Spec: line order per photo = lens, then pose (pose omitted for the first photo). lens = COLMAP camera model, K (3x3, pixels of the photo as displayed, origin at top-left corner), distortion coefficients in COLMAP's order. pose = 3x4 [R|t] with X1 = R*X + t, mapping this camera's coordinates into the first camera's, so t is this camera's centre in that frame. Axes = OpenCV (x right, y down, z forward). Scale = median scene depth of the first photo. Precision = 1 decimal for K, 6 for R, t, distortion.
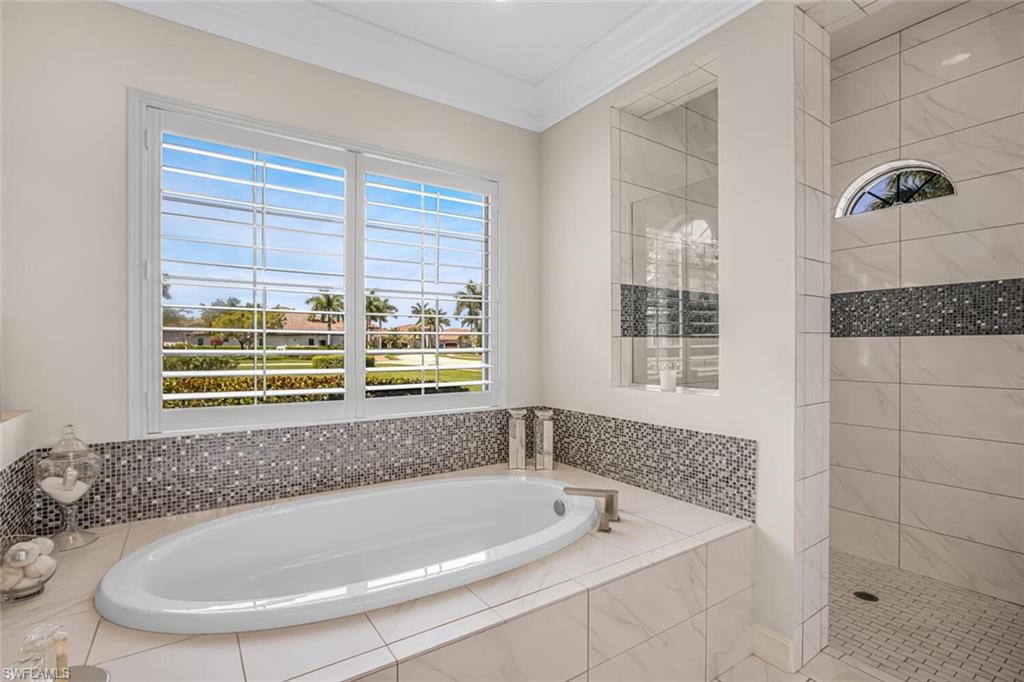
lens RADIAL K [[471.6, 0, 508.6], [0, 471.6, 356.6], [0, 0, 1]] dist [-0.002337, 0.000228]
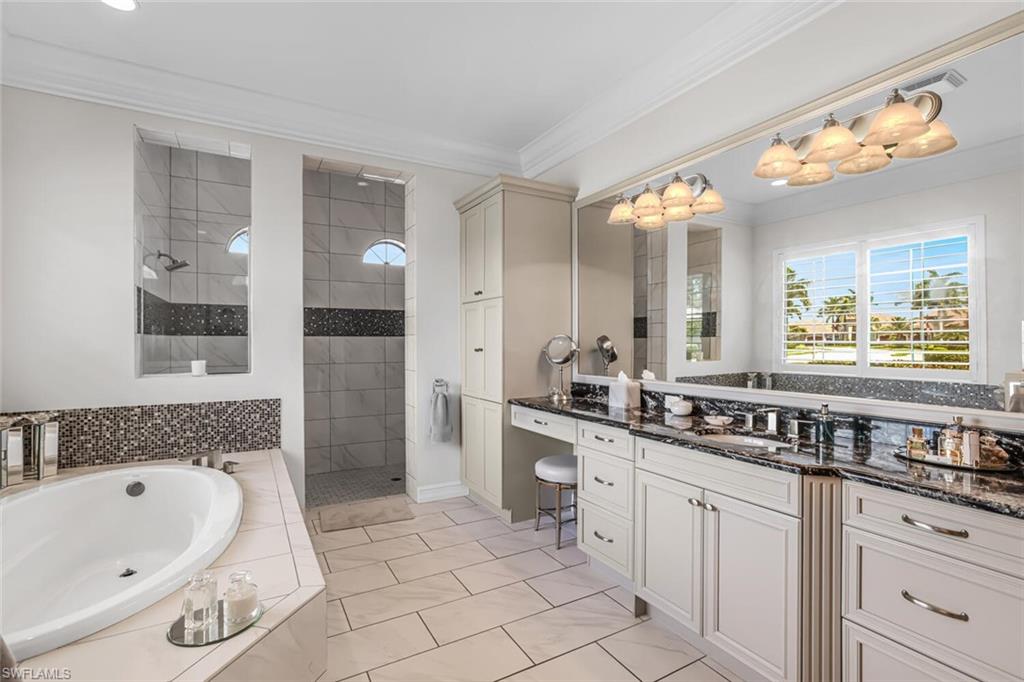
lens RADIAL K [[450.9, 0, 522.5], [0, 450.9, 345.9], [0, 0, 1]] dist [-0.002545, 0.000344]
pose [[0.058668, -0.005732, 0.998261, -0.851511], [0.016930, 0.999845, 0.004746, -0.000975], [-0.998134, 0.016622, 0.058756, 0.037723]]
